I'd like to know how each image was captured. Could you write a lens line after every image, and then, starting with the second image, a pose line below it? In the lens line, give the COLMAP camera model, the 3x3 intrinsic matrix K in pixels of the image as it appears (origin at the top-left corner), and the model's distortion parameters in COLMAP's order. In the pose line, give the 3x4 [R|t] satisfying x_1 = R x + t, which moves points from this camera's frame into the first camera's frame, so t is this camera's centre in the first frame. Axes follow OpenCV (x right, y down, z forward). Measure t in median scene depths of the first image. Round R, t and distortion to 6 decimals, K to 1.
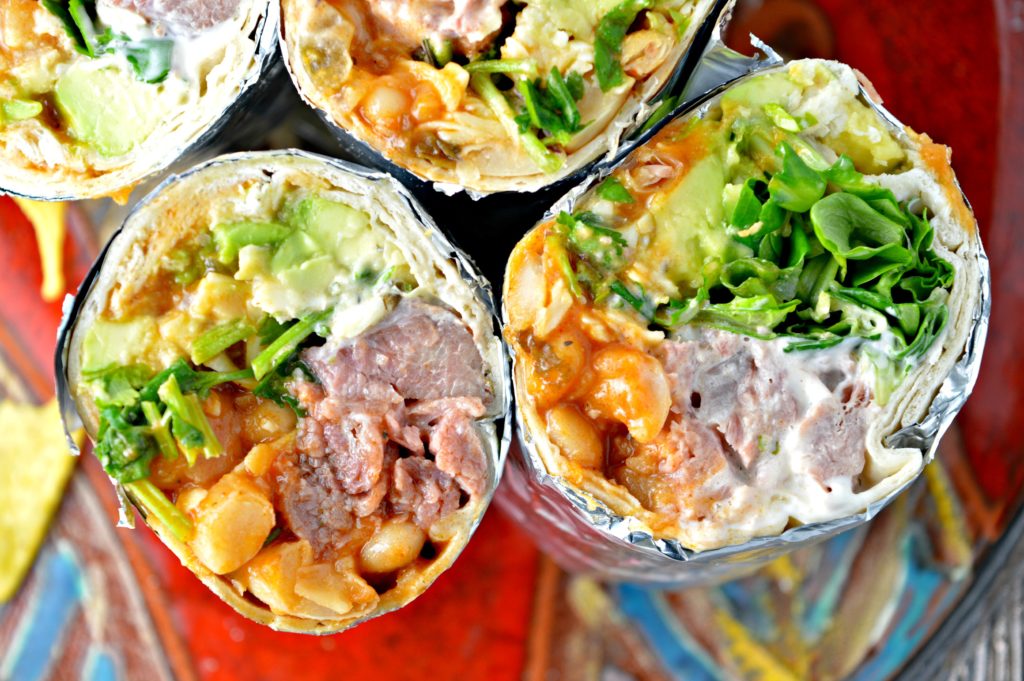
lens RADIAL K [[2258.8, 0, 512.0], [0, 2258.8, 340.5], [0, 0, 1]] dist [0.023307, 0.409418]
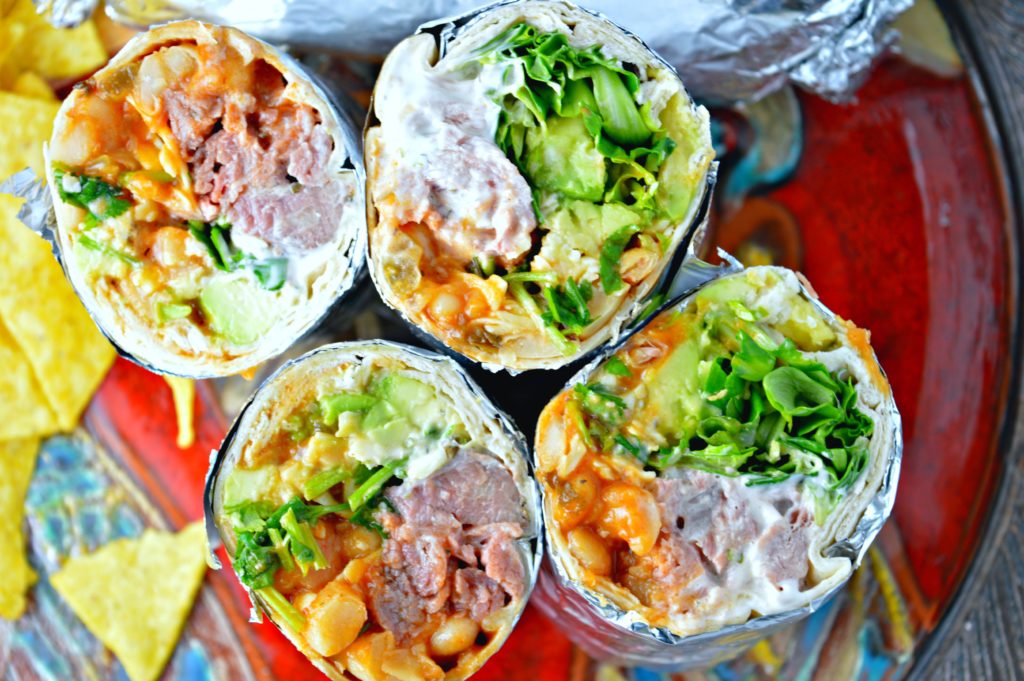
lens RADIAL K [[2258.8, 0, 512.0], [0, 2258.8, 340.5], [0, 0, 1]] dist [0.023307, 0.409418]
pose [[0.999536, -0.012812, -0.027626, 0.020330], [0.011324, 0.998511, -0.053357, -0.011122], [0.028268, 0.053019, 0.998193, -0.341655]]
